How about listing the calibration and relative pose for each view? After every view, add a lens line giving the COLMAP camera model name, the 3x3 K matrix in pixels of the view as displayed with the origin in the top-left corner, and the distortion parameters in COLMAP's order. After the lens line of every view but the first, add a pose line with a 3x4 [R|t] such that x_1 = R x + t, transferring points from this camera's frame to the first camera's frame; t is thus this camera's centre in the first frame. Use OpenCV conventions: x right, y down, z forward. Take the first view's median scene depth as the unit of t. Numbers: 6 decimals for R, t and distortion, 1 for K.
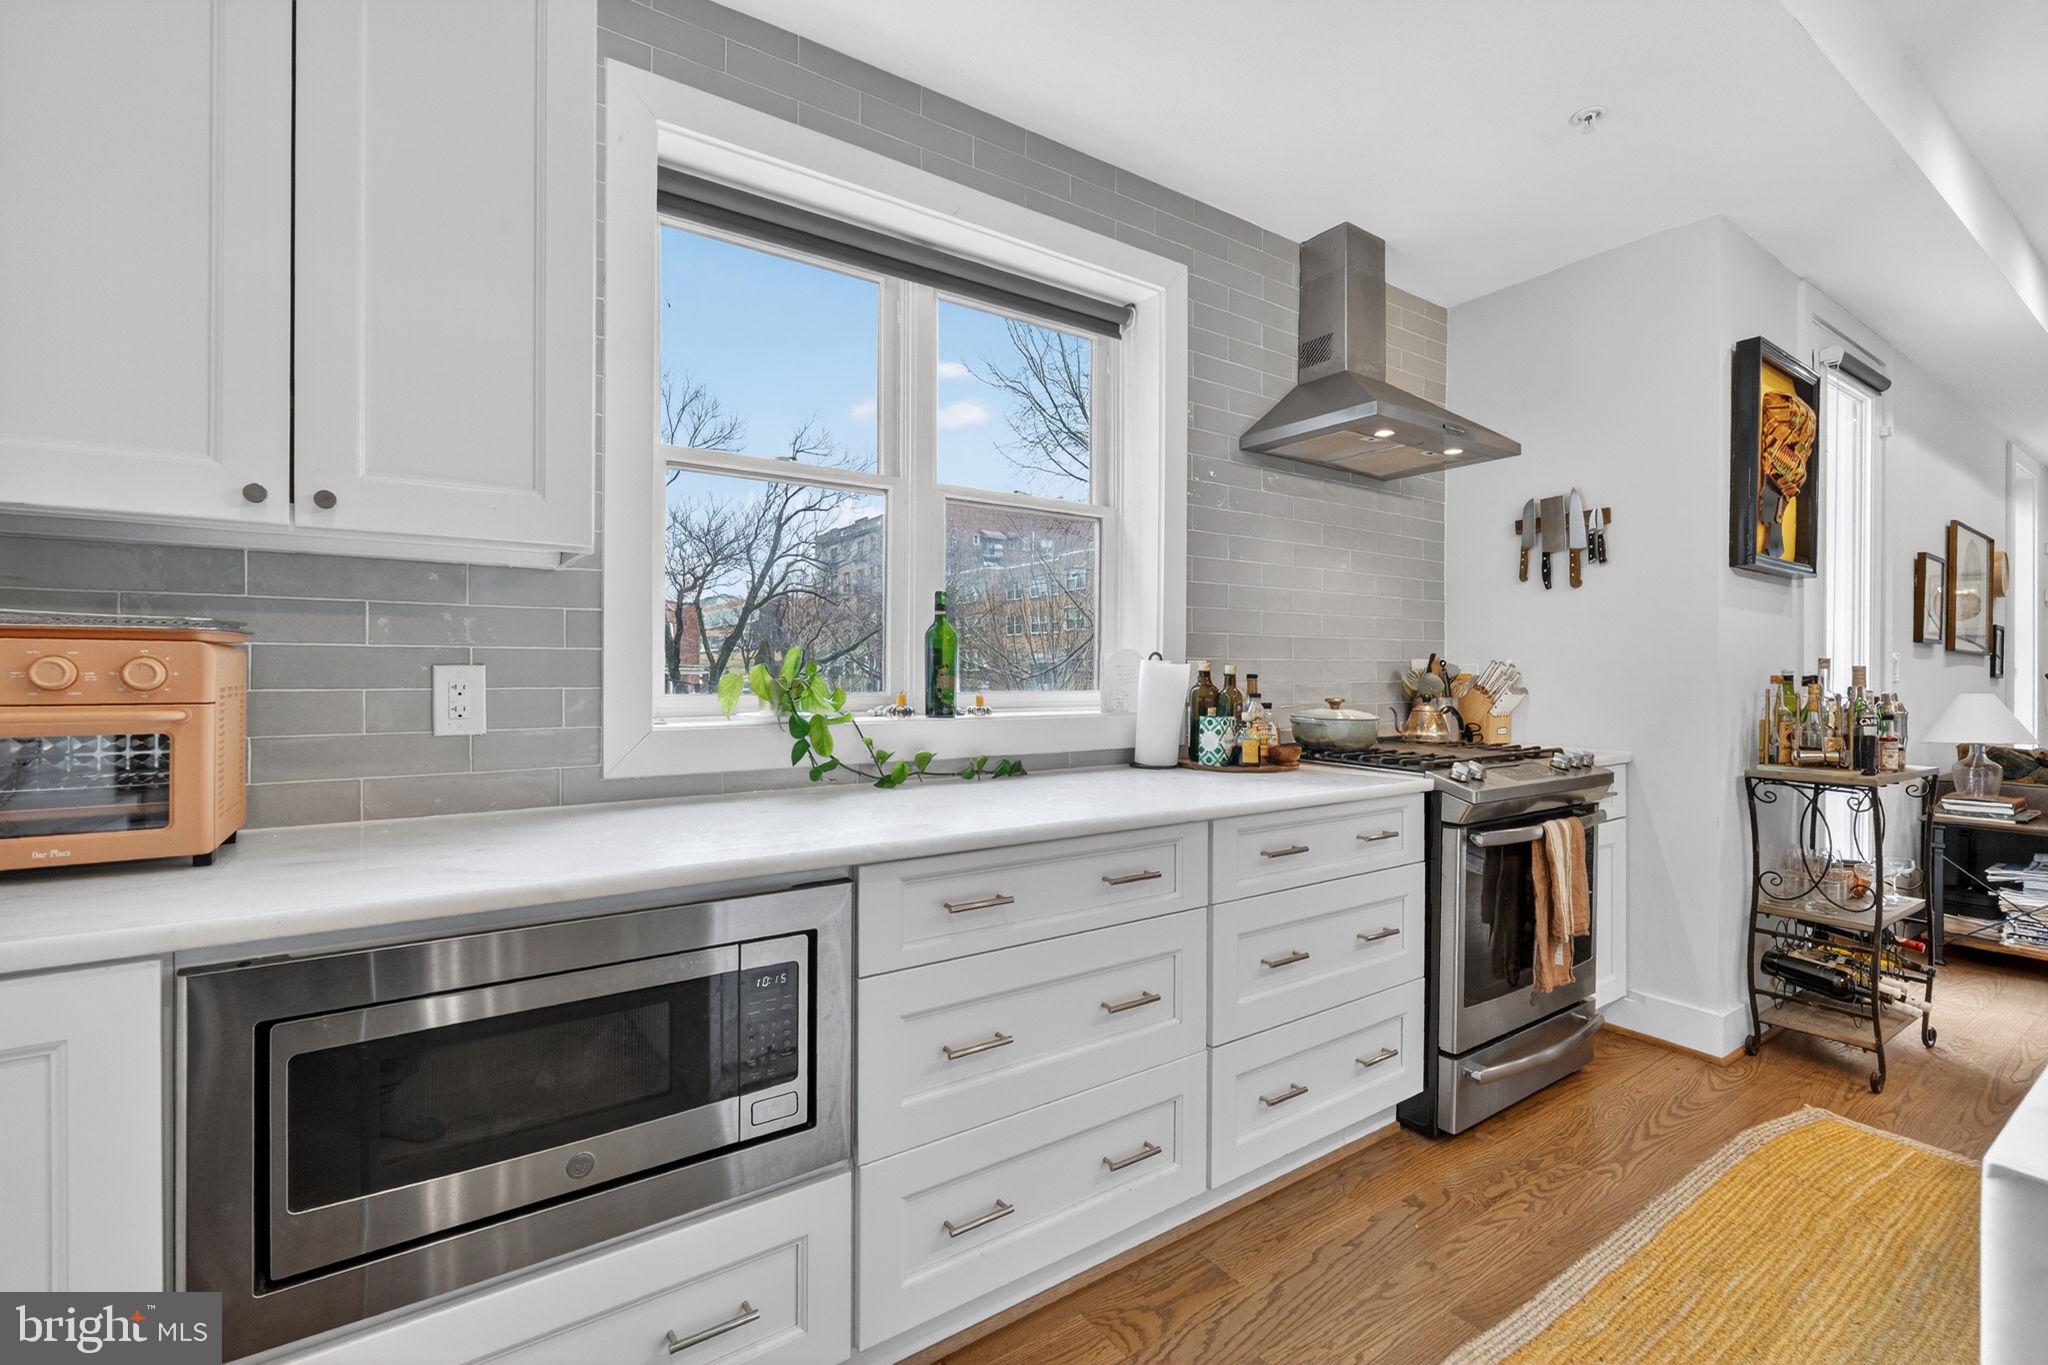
lens RADIAL K [[889.0, 0, 1022.4], [0, 889.0, 673.3], [0, 0, 1]] dist [-0.004344, -0.000931]
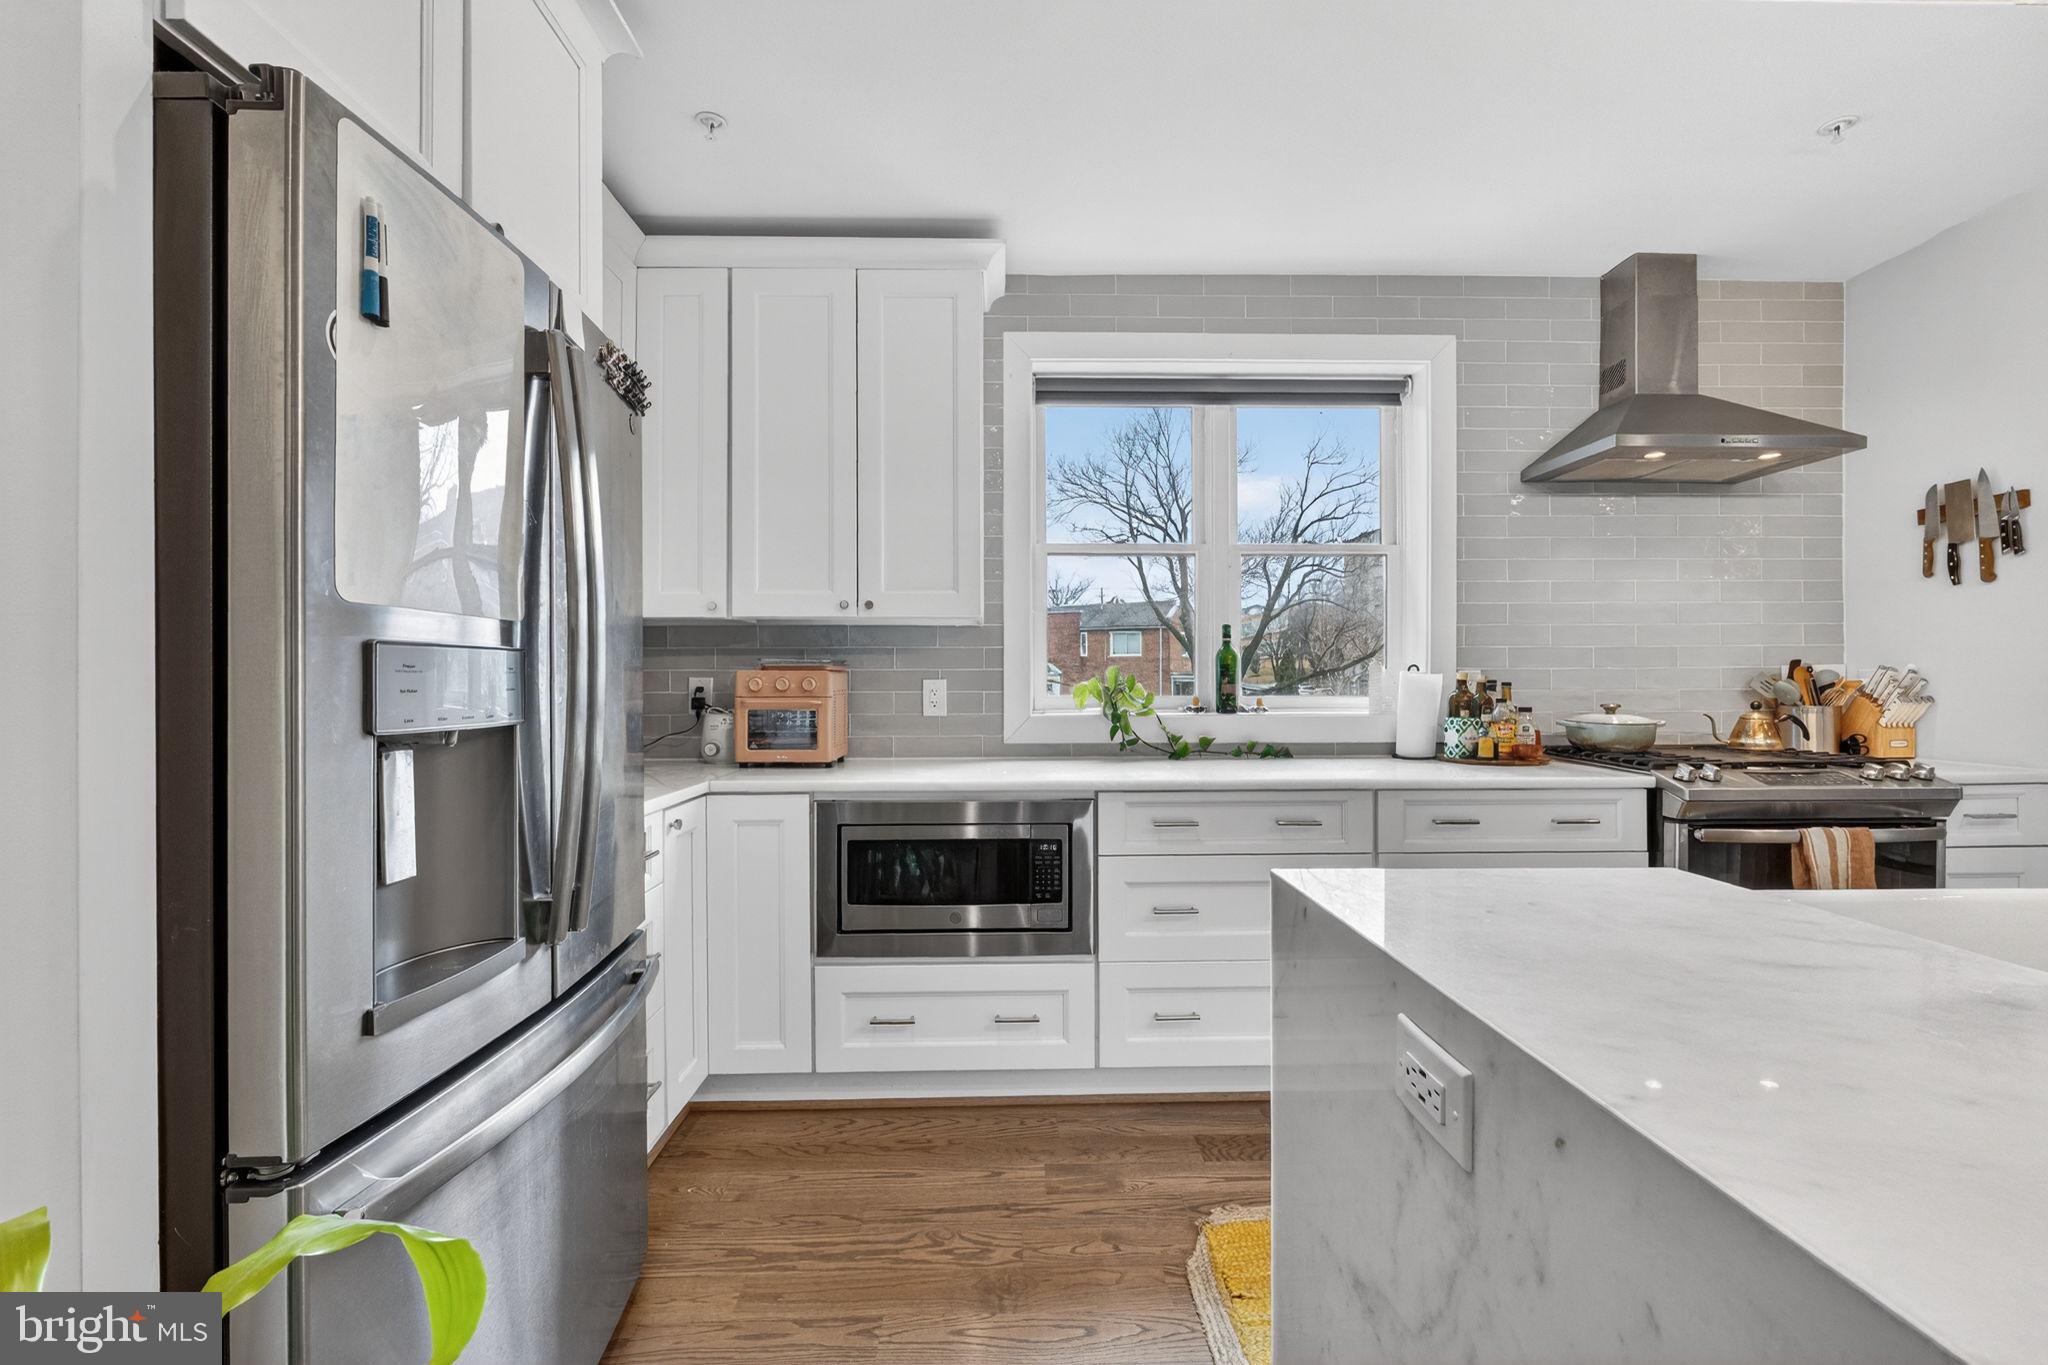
lens RADIAL K [[889.0, 0, 1028.4], [0, 889.0, 684.4], [0, 0, 1]] dist [-0.004344, -0.000931]
pose [[0.834556, -0.001900, -0.550921, 0.381152], [0.003810, 0.999990, 0.002324, -0.001079], [0.550911, -0.004038, 0.834554, -0.312930]]
